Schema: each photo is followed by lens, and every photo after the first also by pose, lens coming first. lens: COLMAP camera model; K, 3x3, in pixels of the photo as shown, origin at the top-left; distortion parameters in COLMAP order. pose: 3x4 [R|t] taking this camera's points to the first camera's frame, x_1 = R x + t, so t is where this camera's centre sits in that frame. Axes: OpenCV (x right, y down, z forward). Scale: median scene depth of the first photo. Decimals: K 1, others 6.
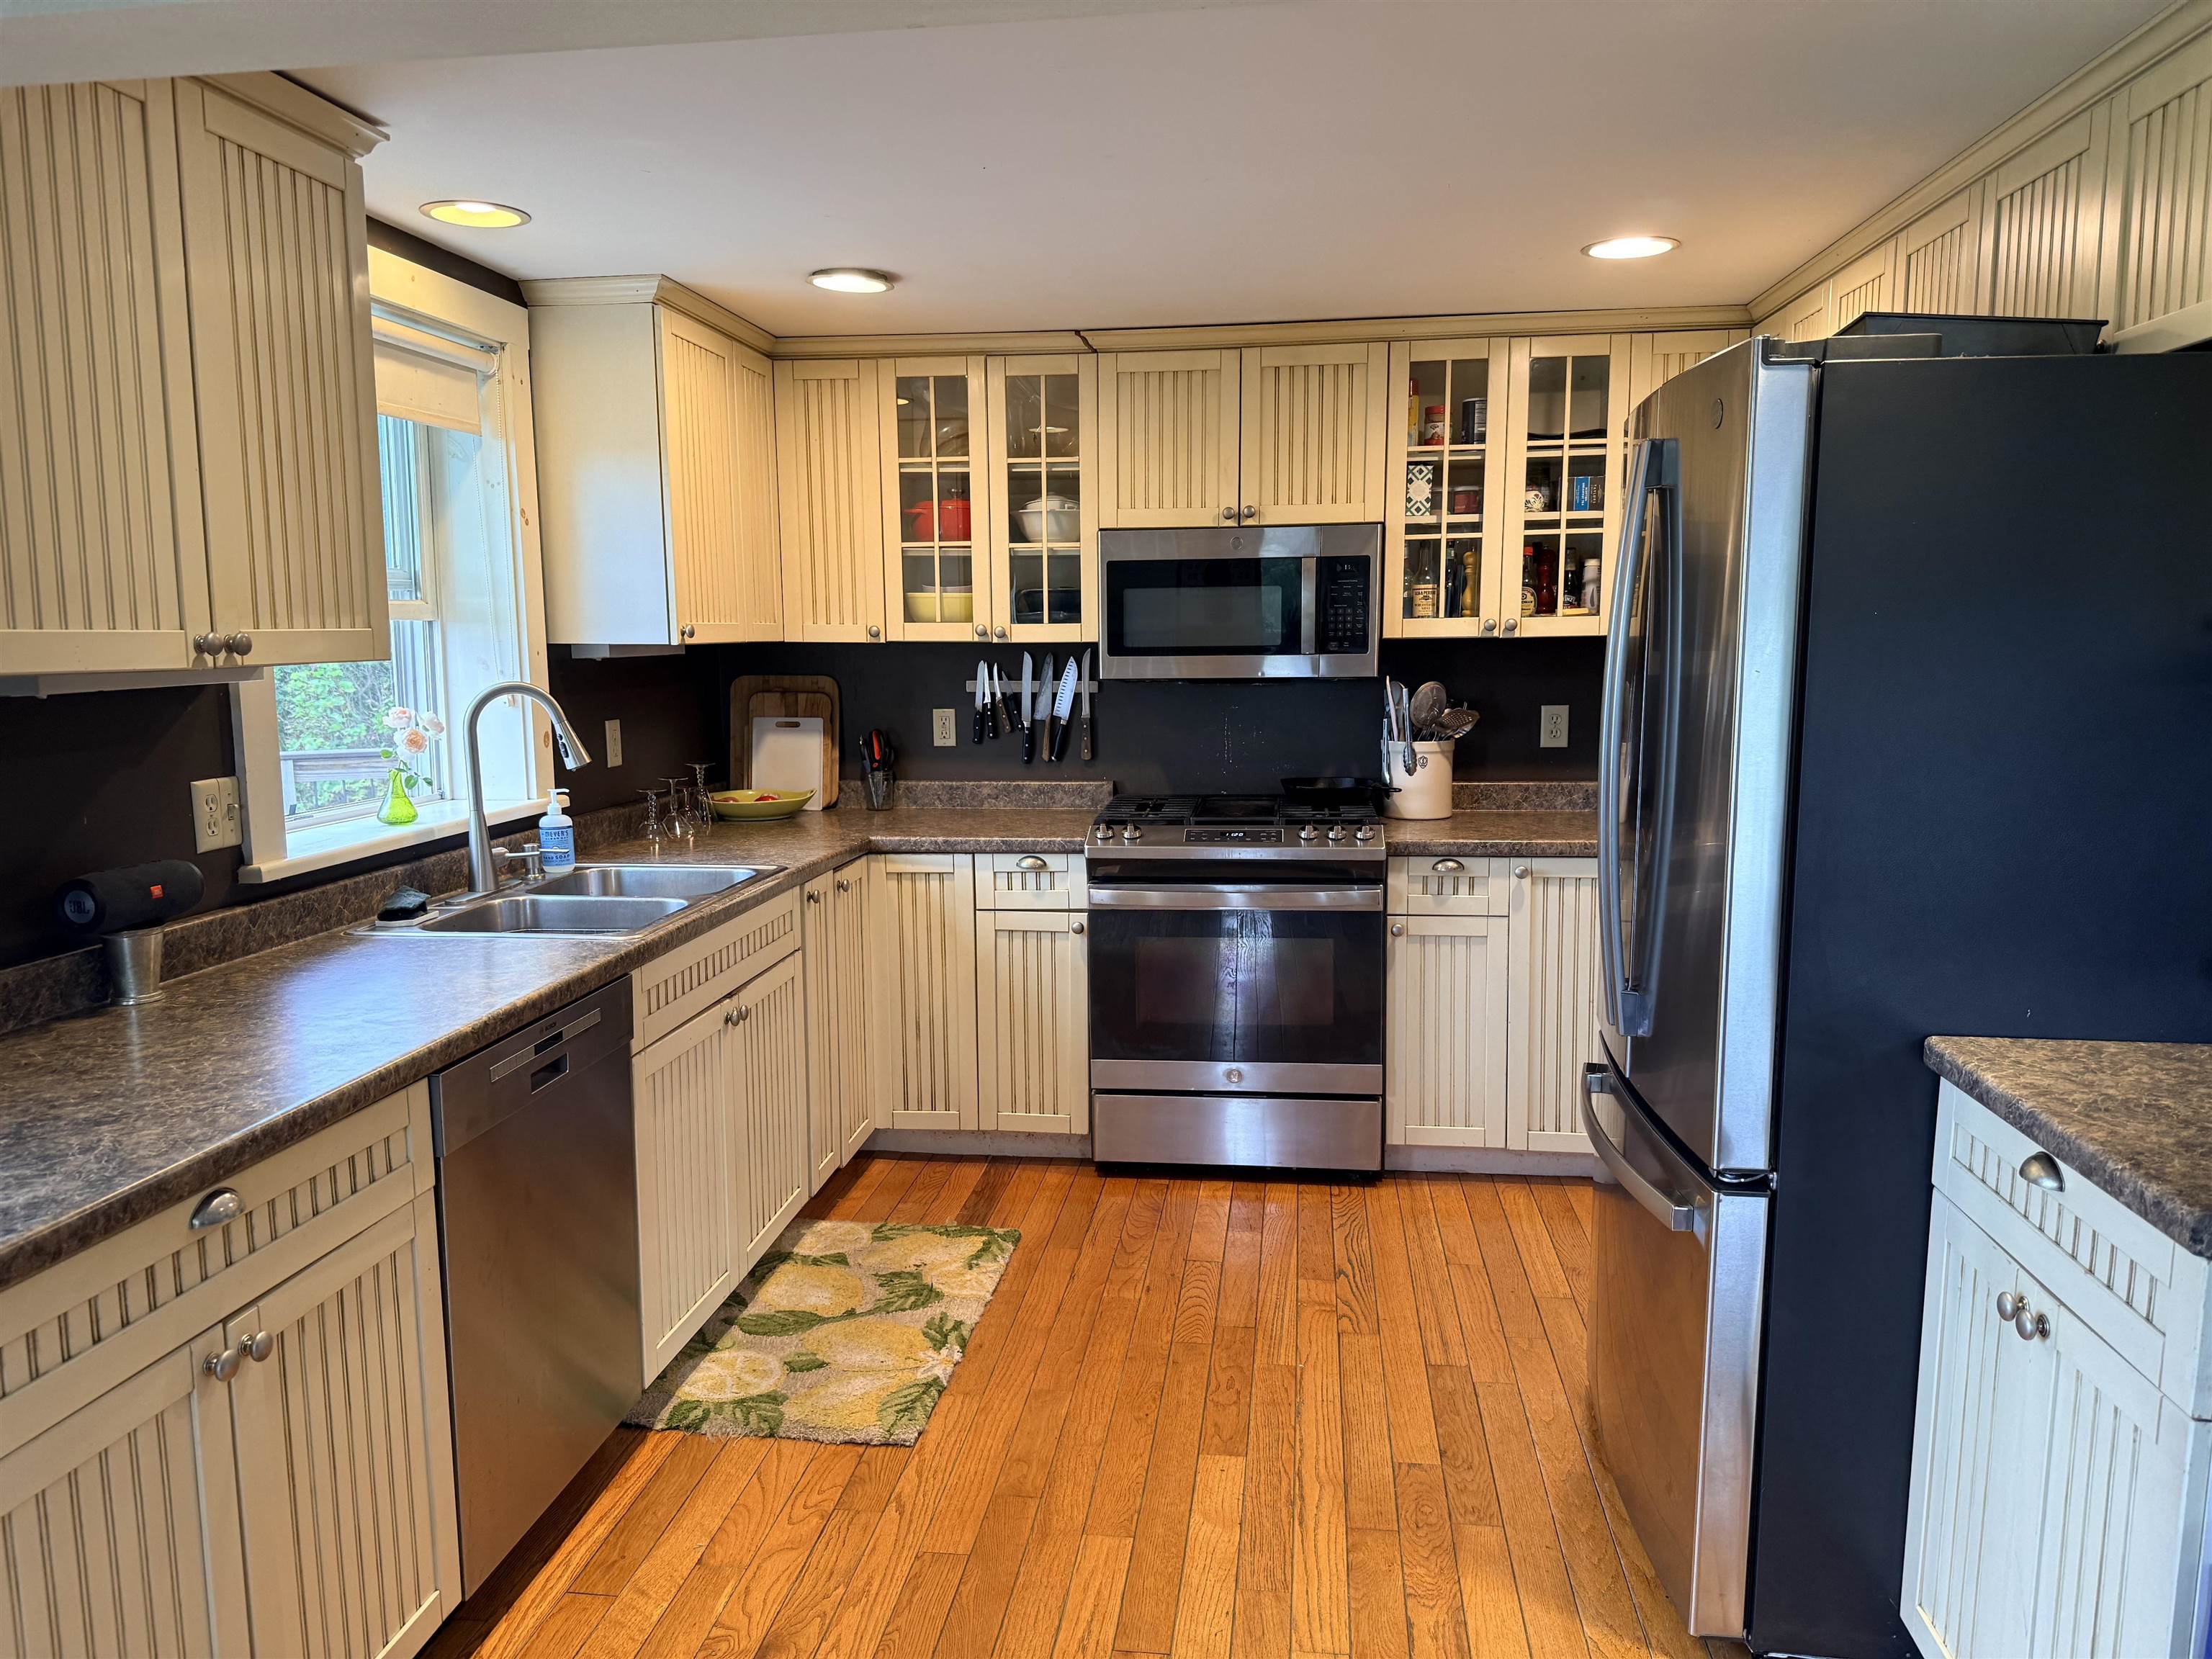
lens RADIAL K [[1552.5, 0, 1101.9], [0, 1552.5, 840.0], [0, 0, 1]] dist [0.065029, -0.090385]
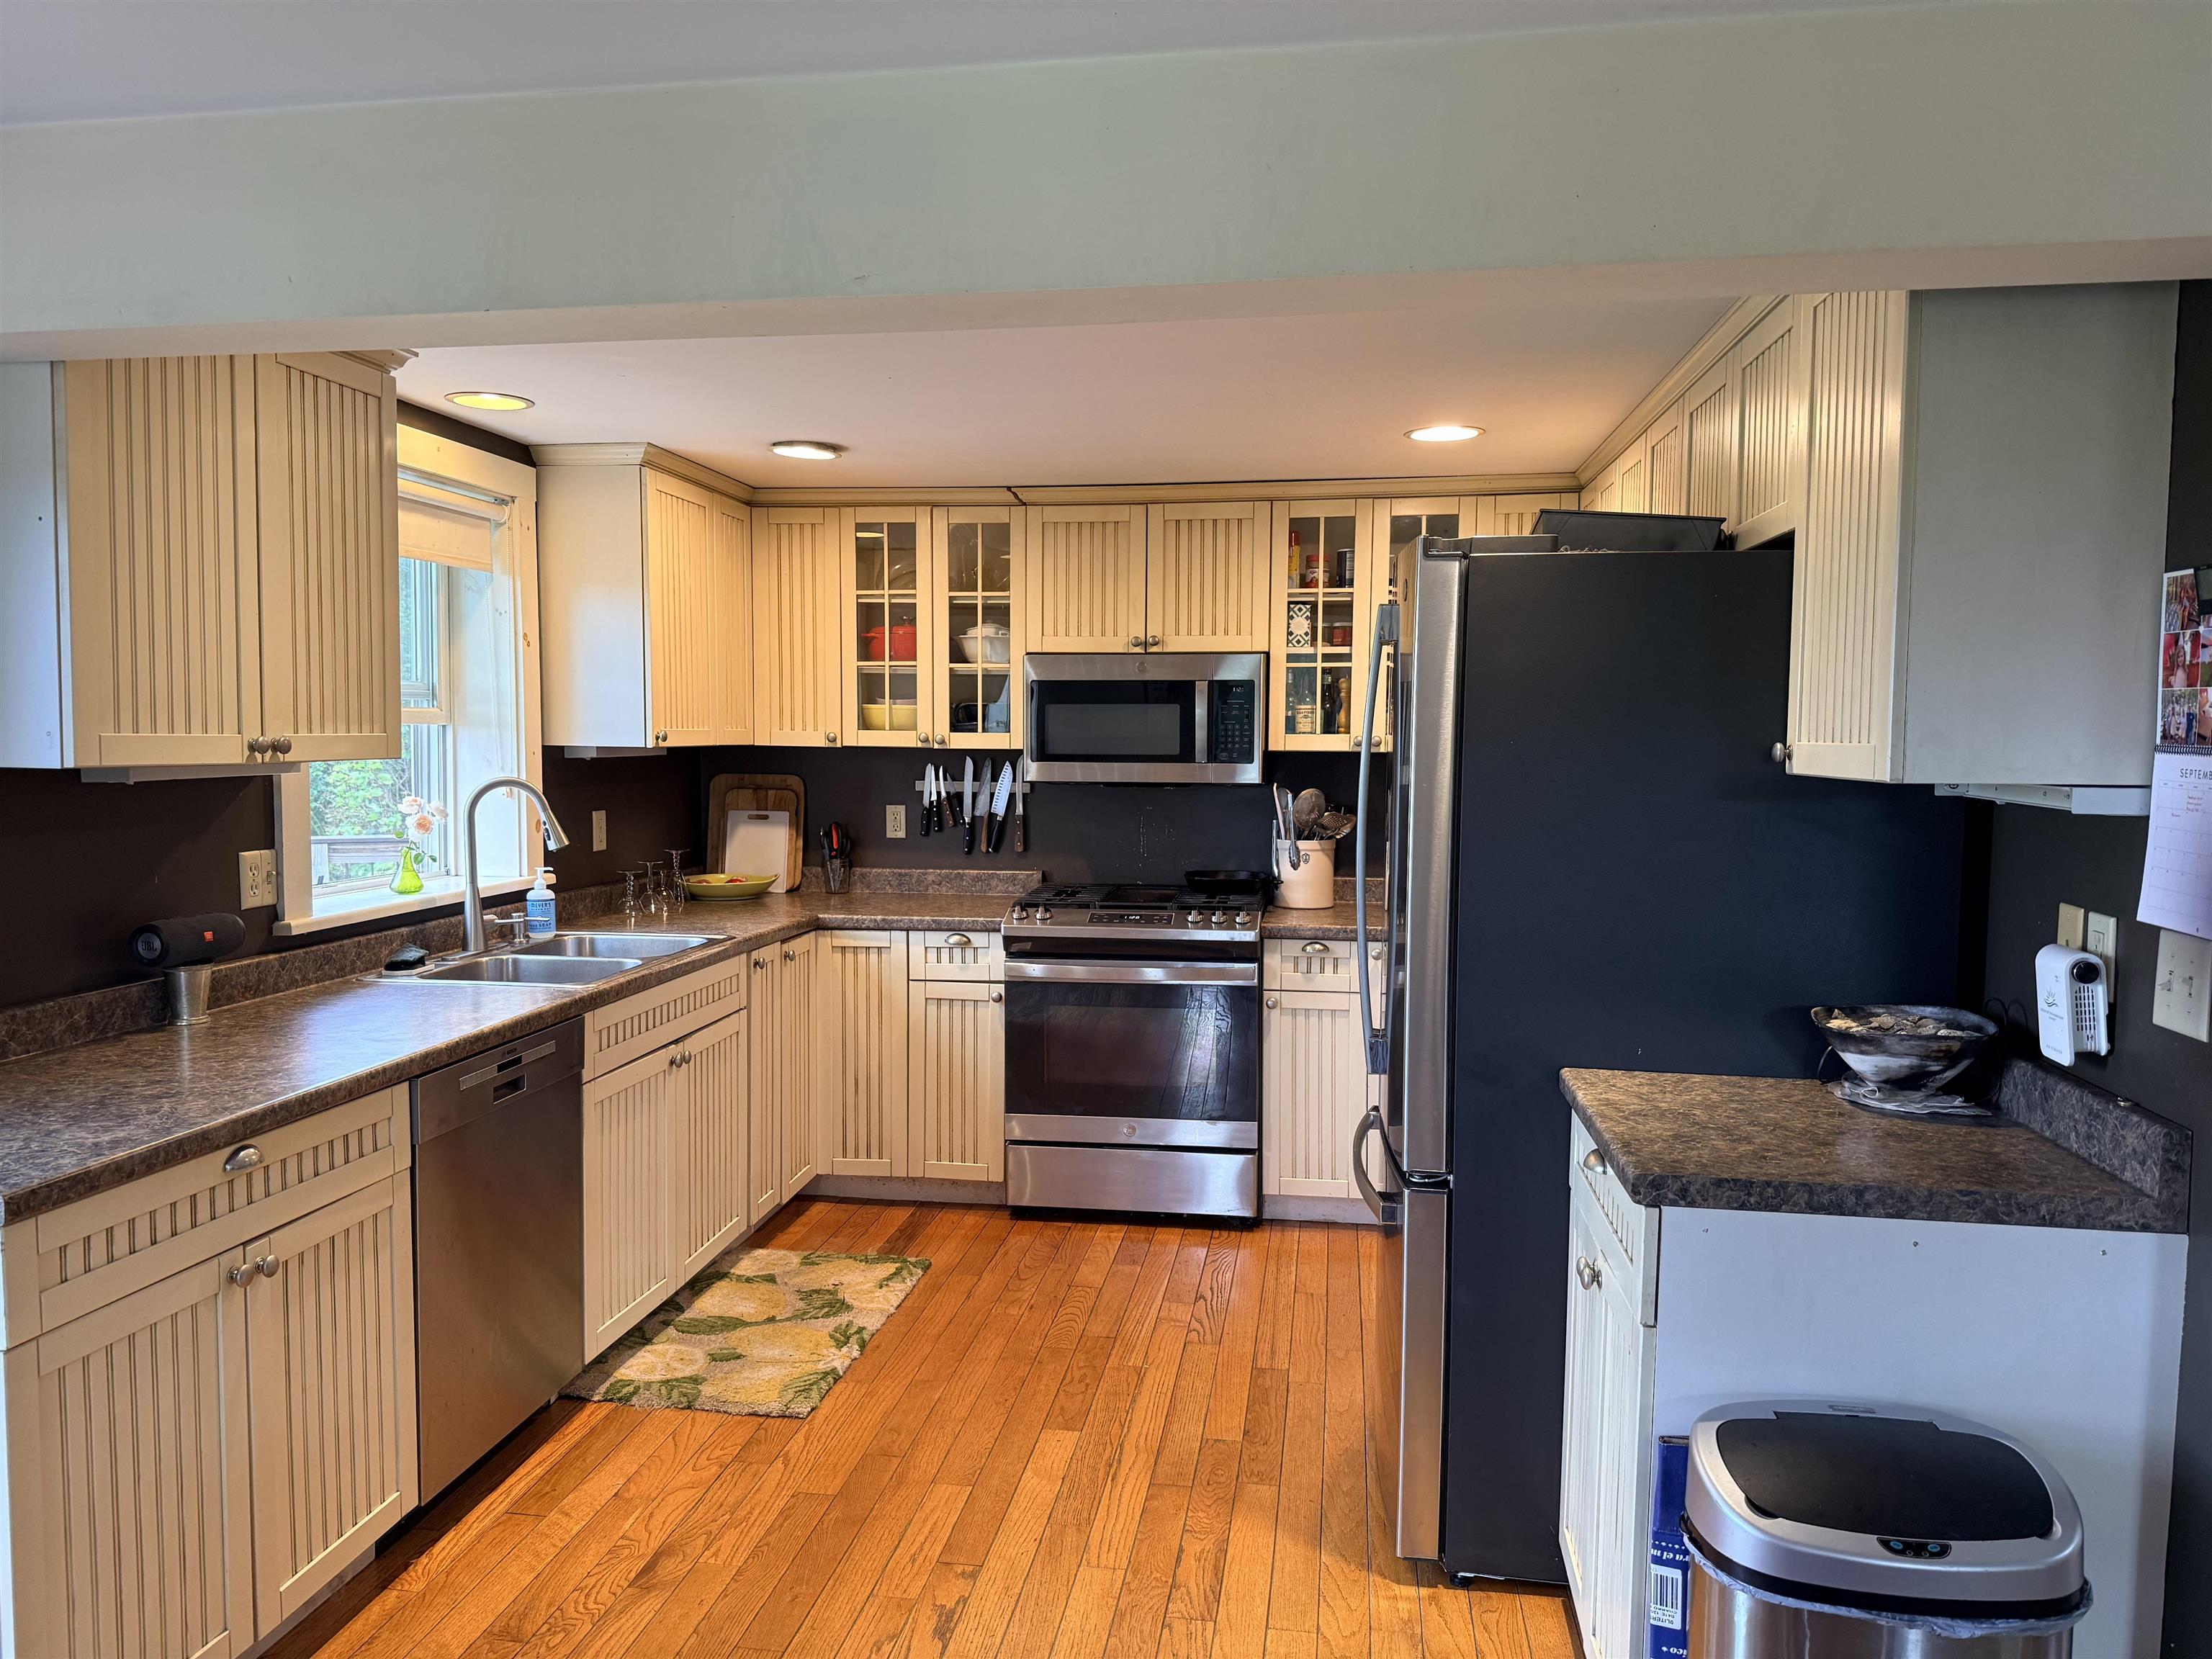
lens RADIAL K [[1552.5, 0, 1103.9], [0, 1552.5, 839.3], [0, 0, 1]] dist [0.065029, -0.090385]
pose [[0.999677, 0.016891, -0.018983, 0.108142], [-0.018097, 0.997704, -0.065262, 0.017311], [0.017837, 0.065584, 0.997688, -0.193333]]
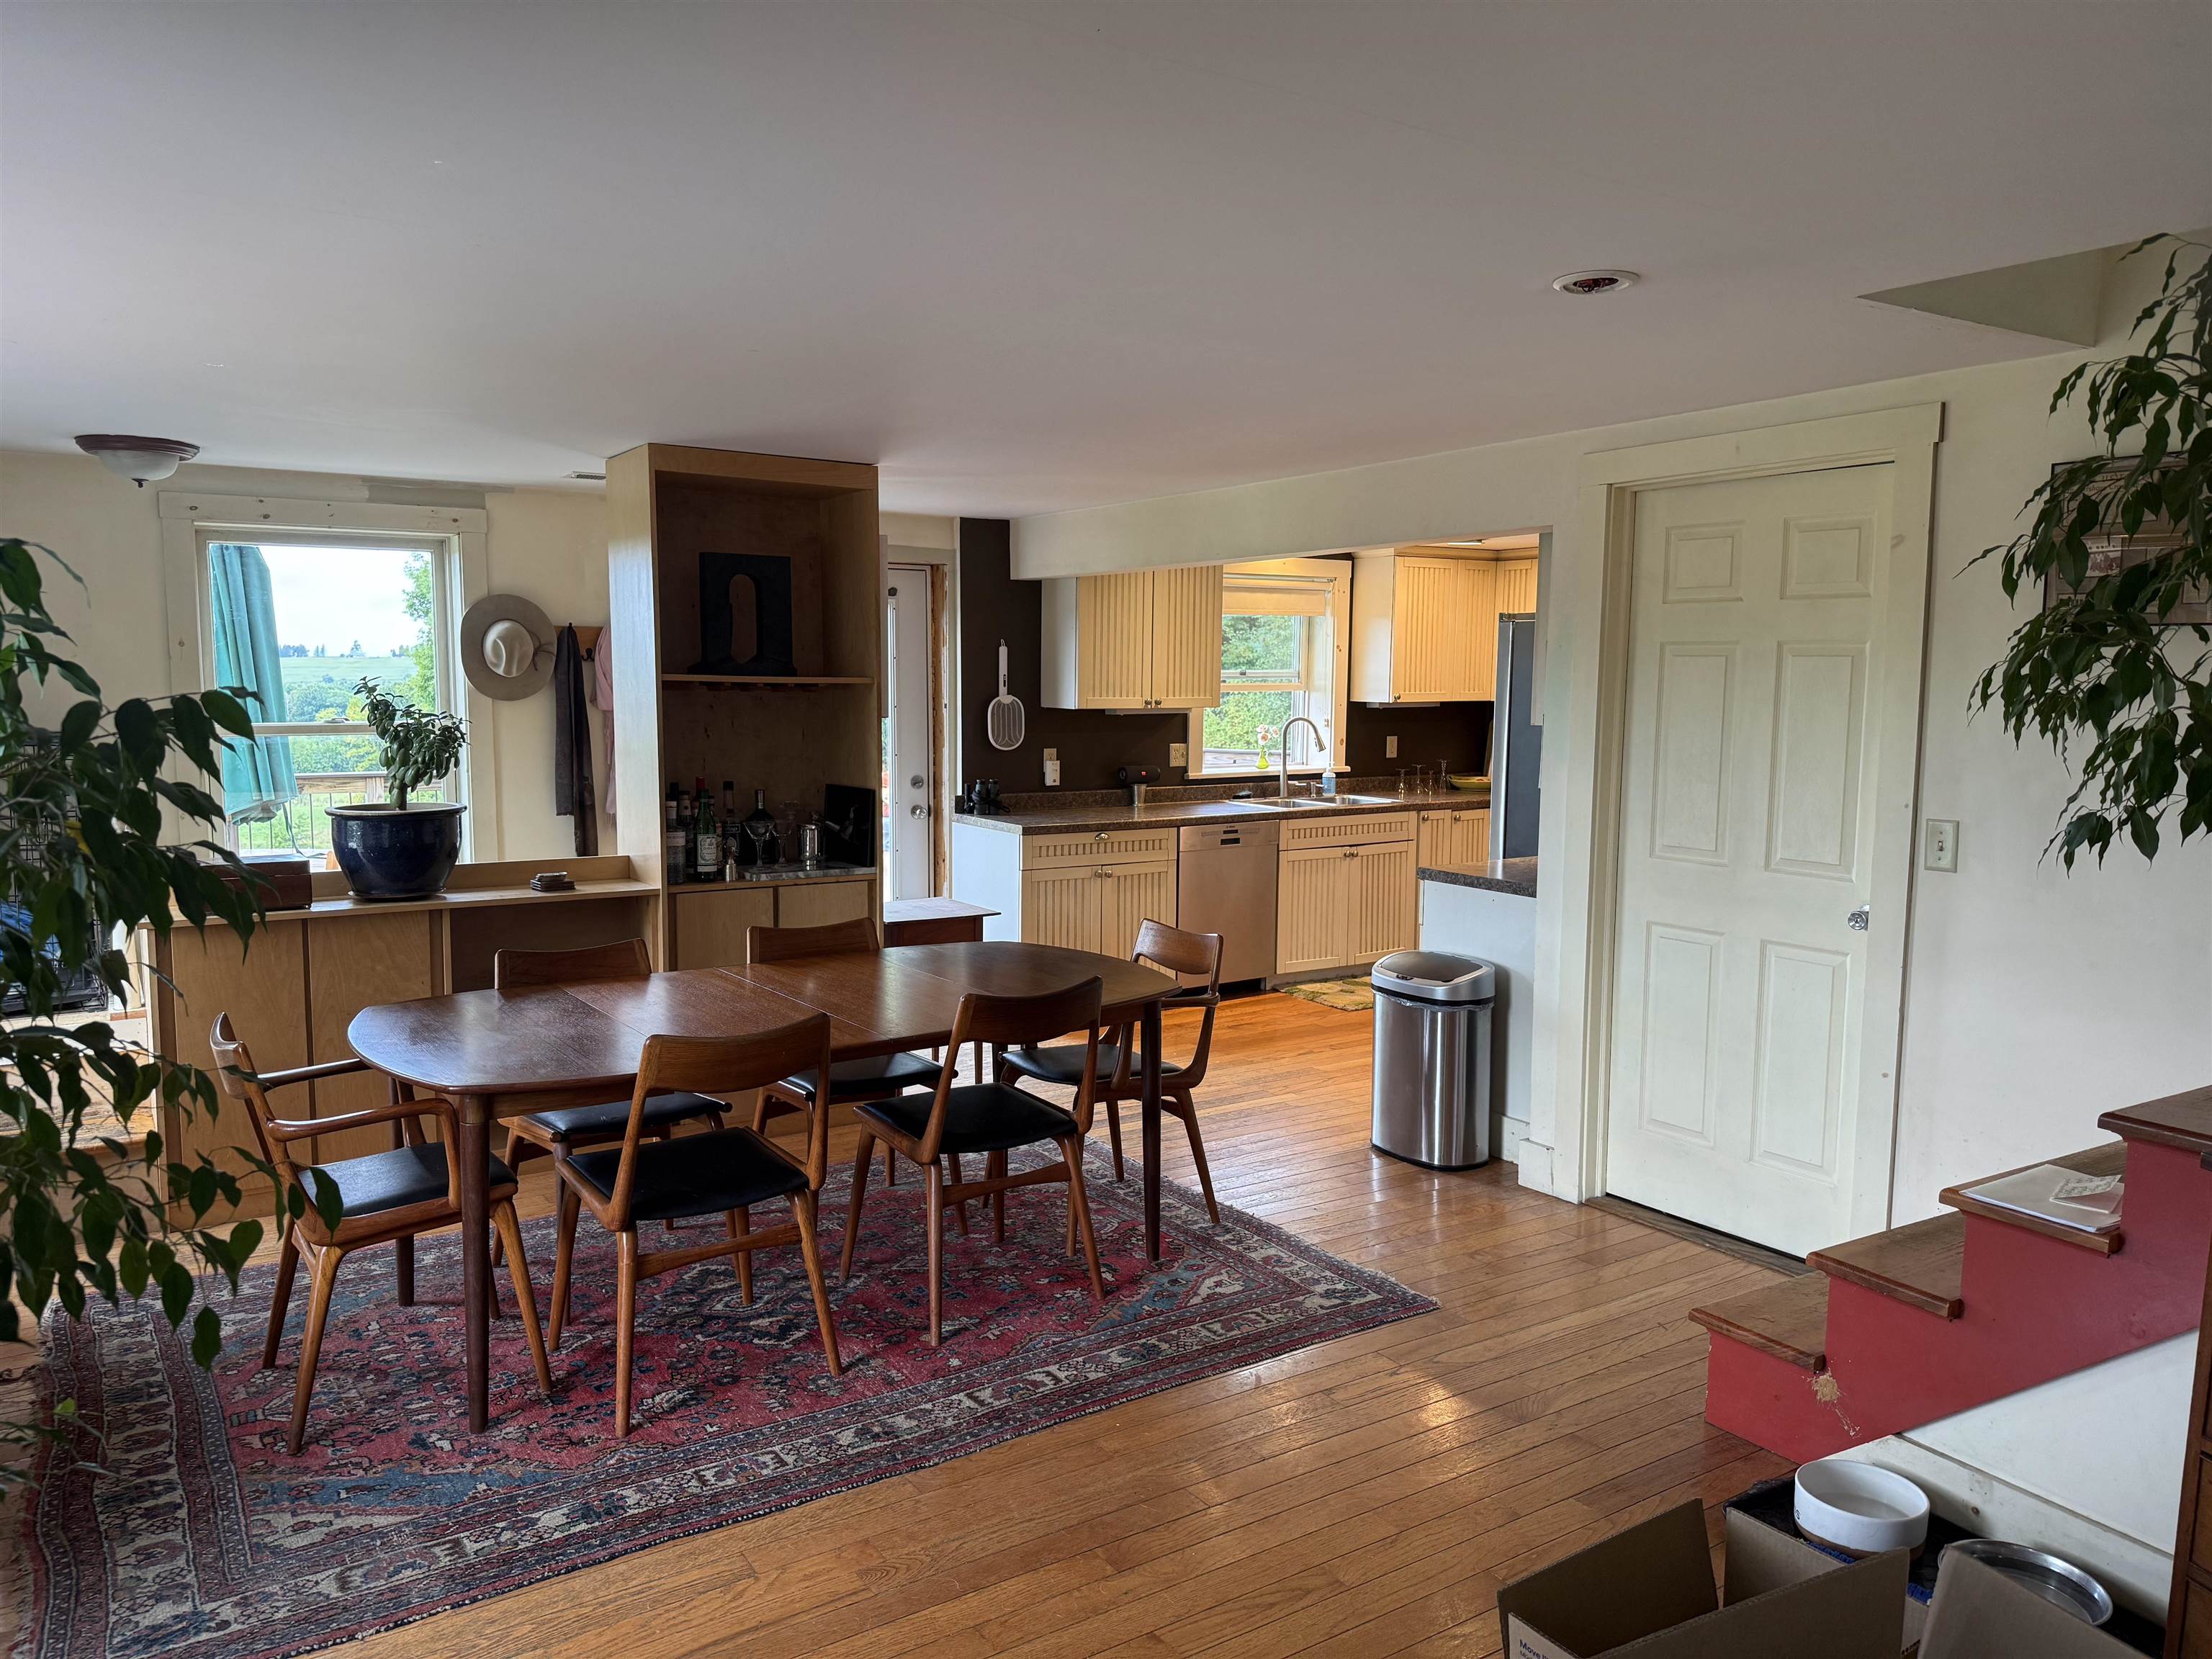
lens RADIAL K [[1552.5, 0, 1095.8], [0, 1552.5, 852.6], [0, 0, 1]] dist [0.065029, -0.090385]
pose [[0.656540, 0.100489, -0.747568, 1.338426], [-0.112355, 0.993058, 0.034815, 0.070266], [0.745877, 0.061136, 0.663272, -0.933624]]
